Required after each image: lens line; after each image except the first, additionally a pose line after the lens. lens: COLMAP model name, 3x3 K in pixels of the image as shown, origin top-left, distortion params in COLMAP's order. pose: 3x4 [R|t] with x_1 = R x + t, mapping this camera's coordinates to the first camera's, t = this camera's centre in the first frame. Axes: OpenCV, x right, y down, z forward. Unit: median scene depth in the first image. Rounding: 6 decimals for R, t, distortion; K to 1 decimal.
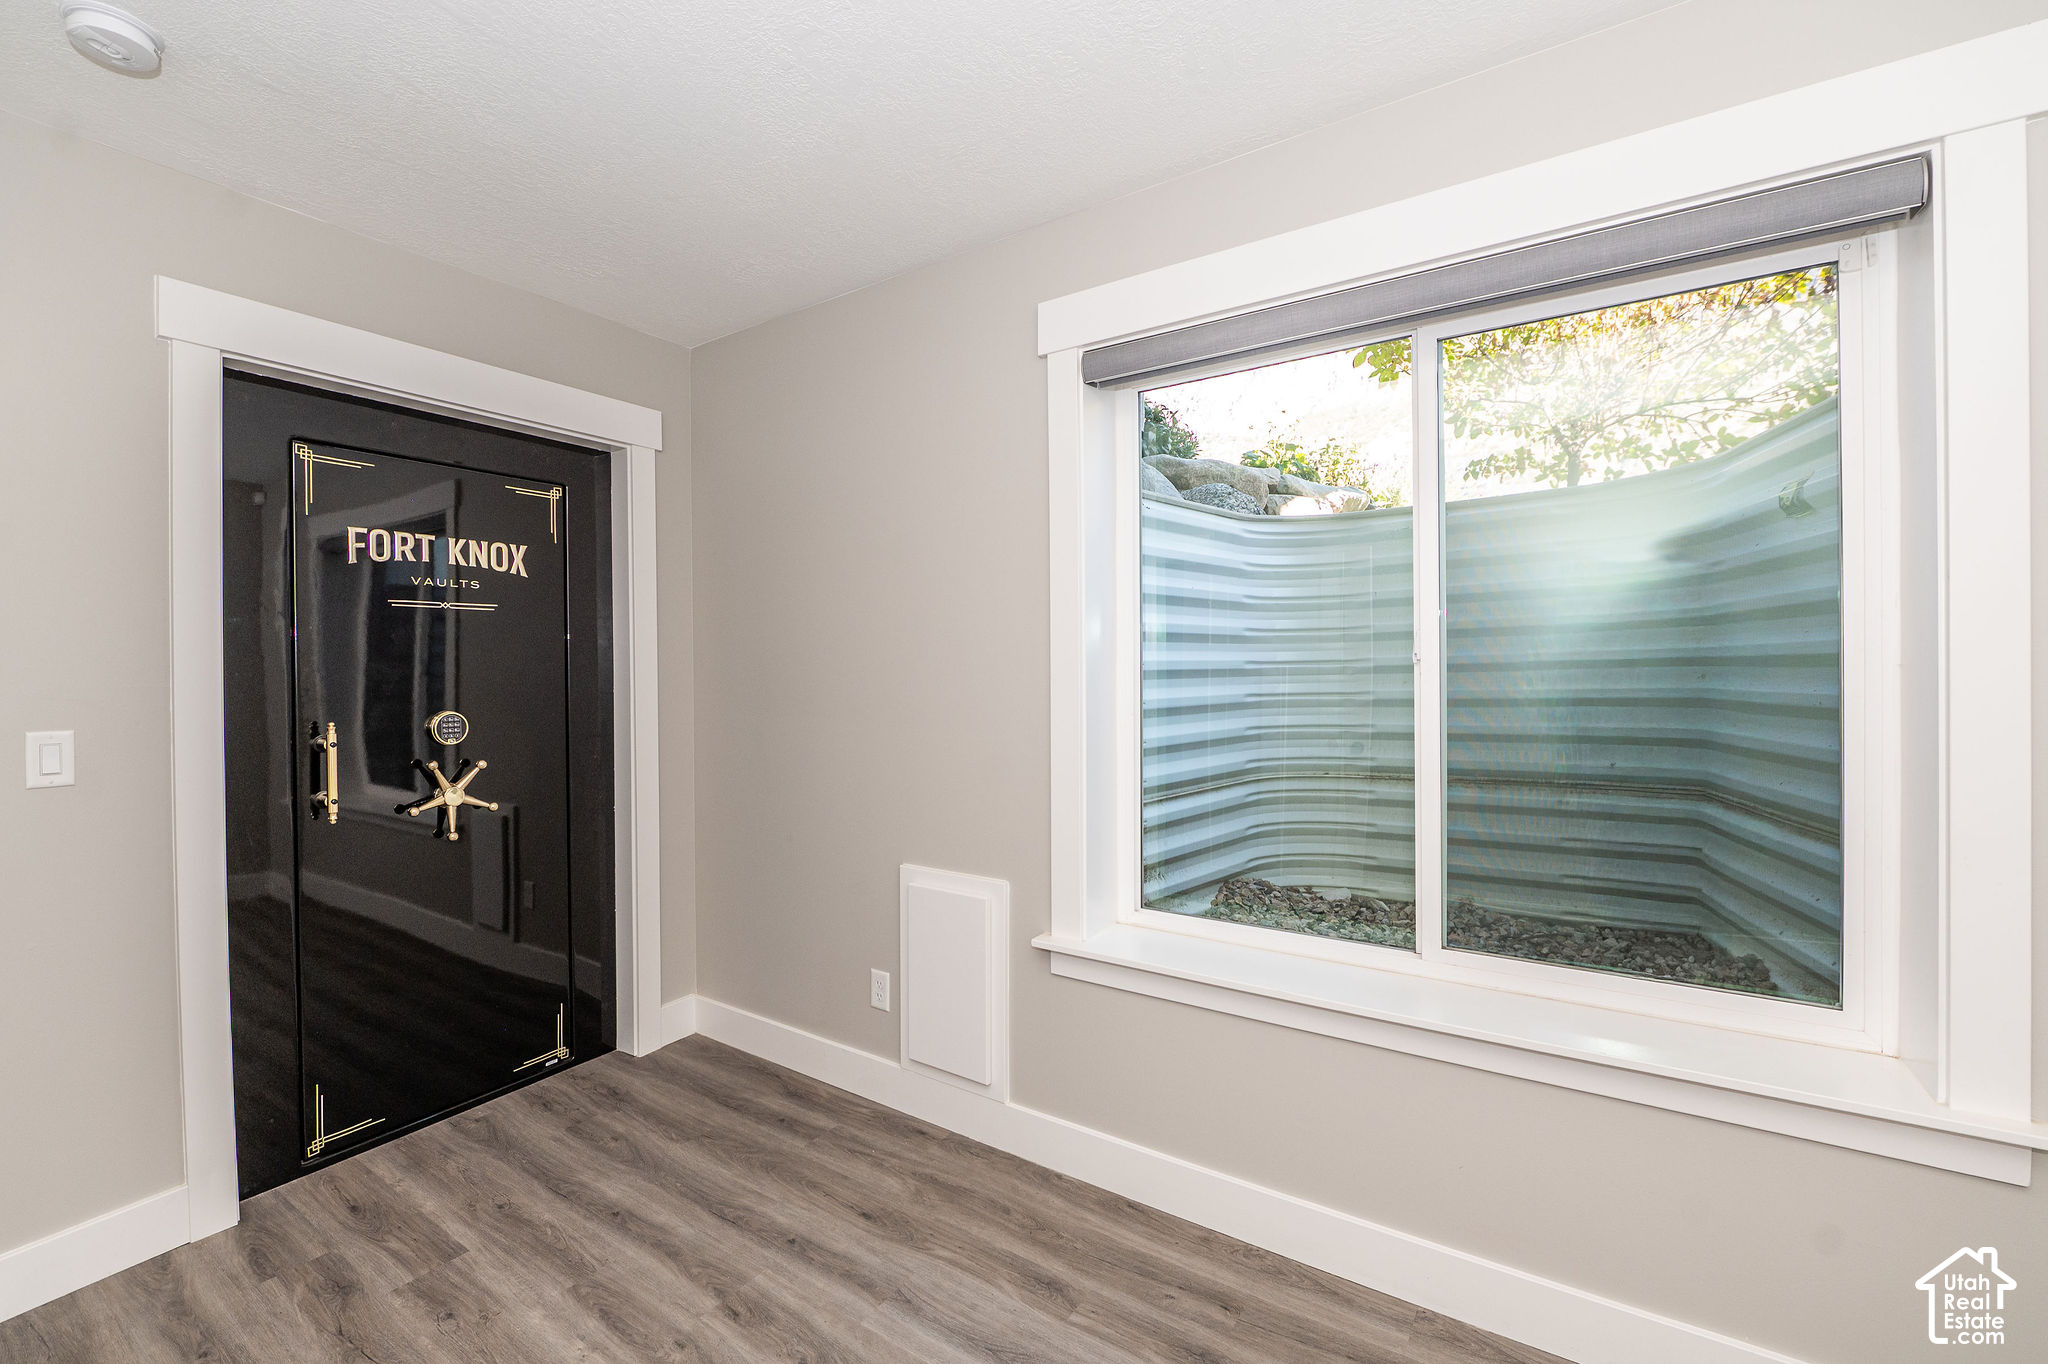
lens RADIAL K [[872.0, 0, 1021.6], [0, 872.0, 681.9], [0, 0, 1]] dist [-0.002130, -0.000210]
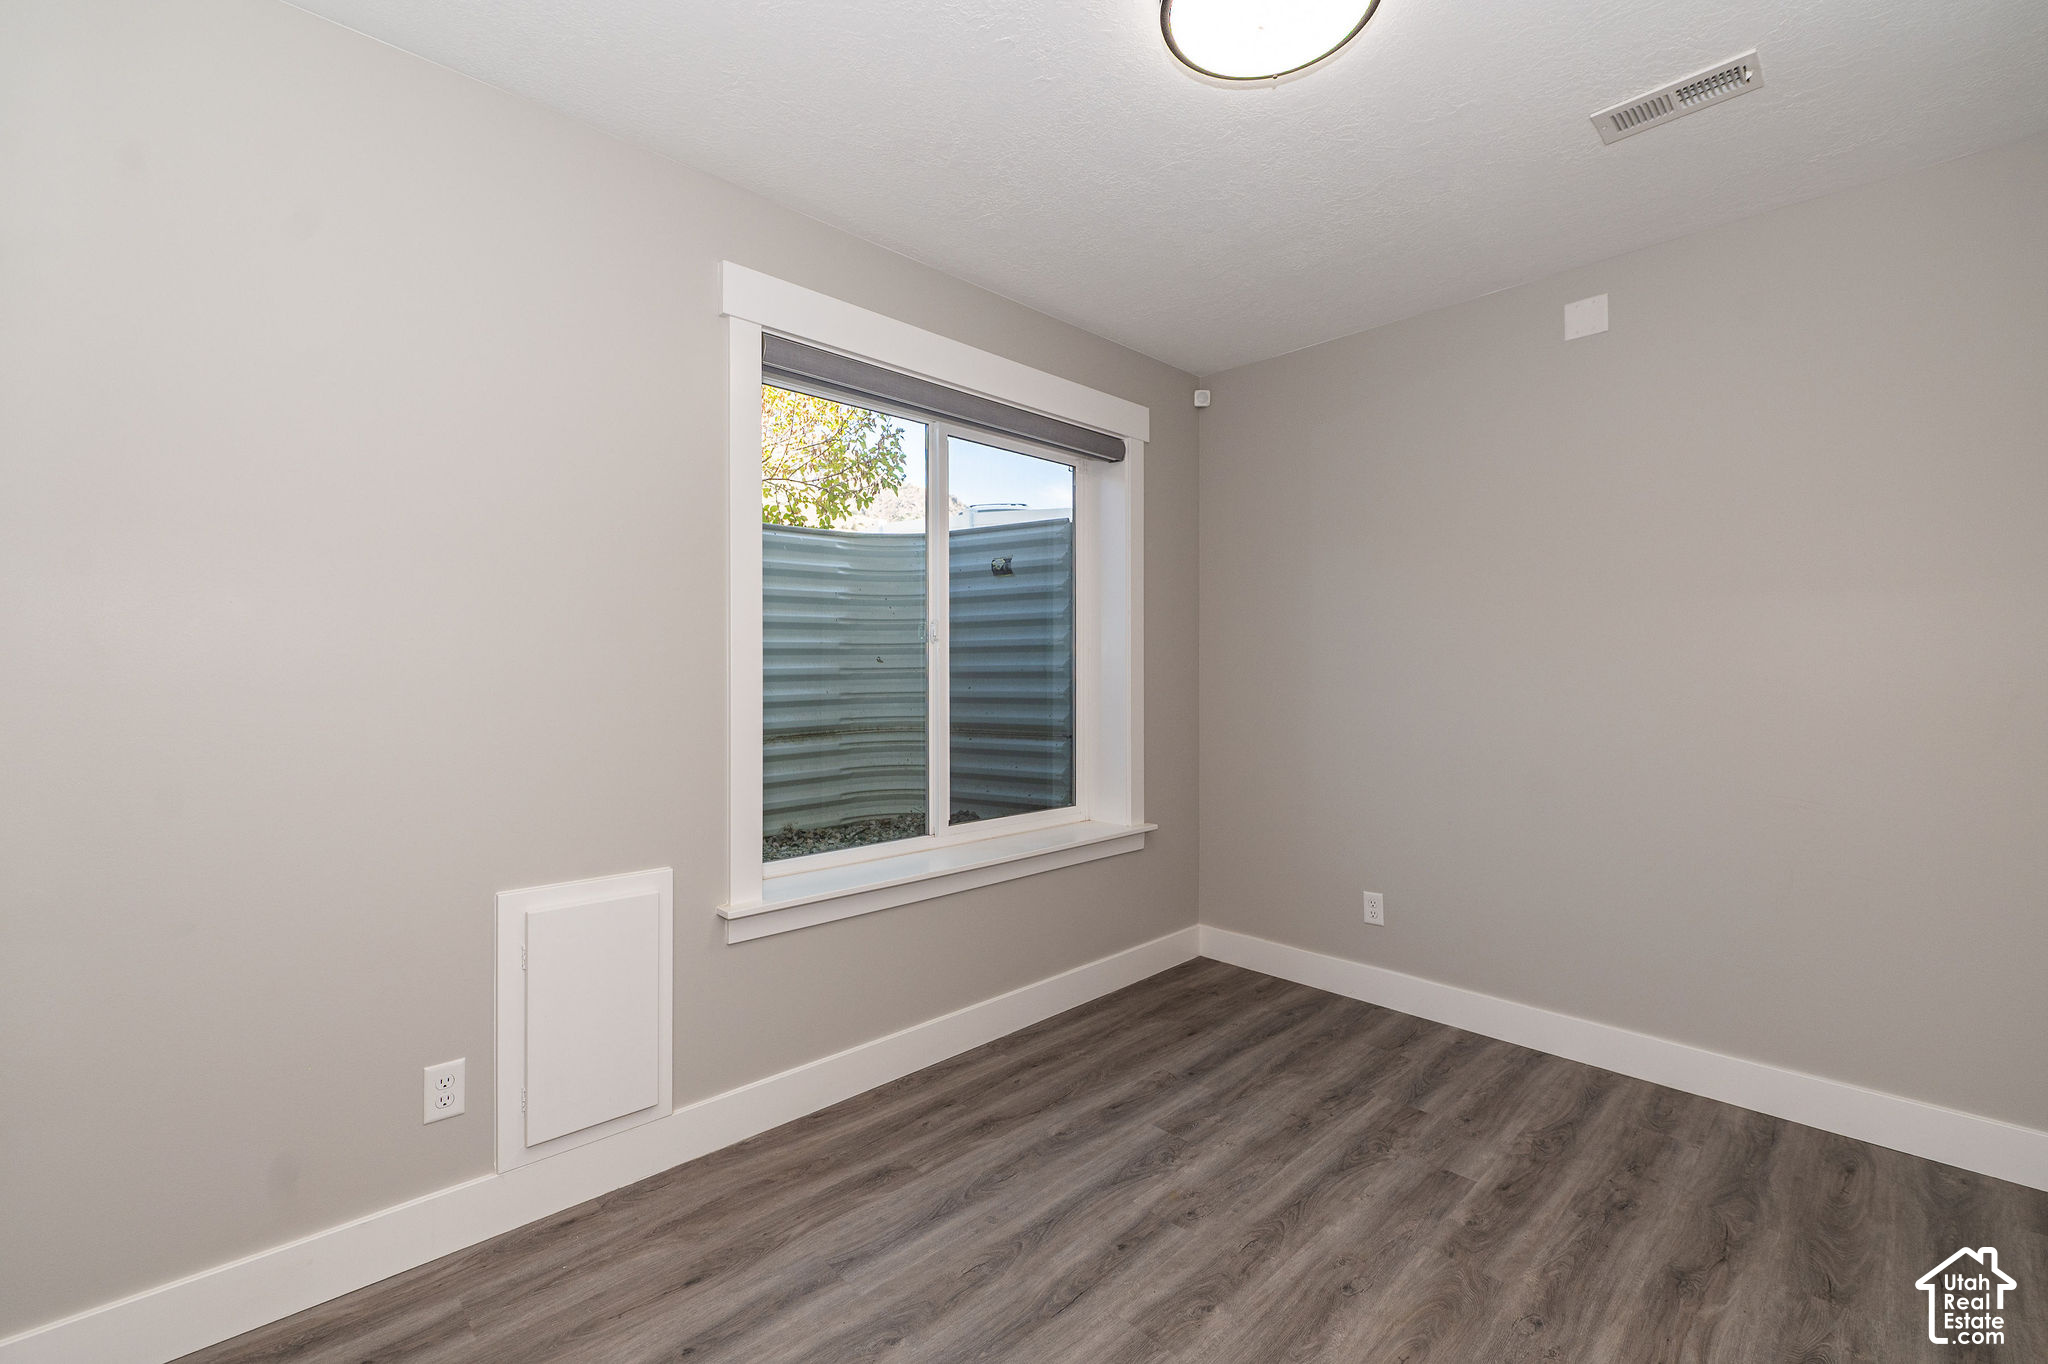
lens RADIAL K [[830.4, 0, 1020.7], [0, 830.4, 674.5], [0, 0, 1]] dist [-0.002899, -0.000391]
pose [[0.214192, 0.004956, 0.976779, -0.882691], [0.006694, 0.999956, -0.006542, 0.042310], [-0.976769, 0.007939, 0.214149, 0.520886]]
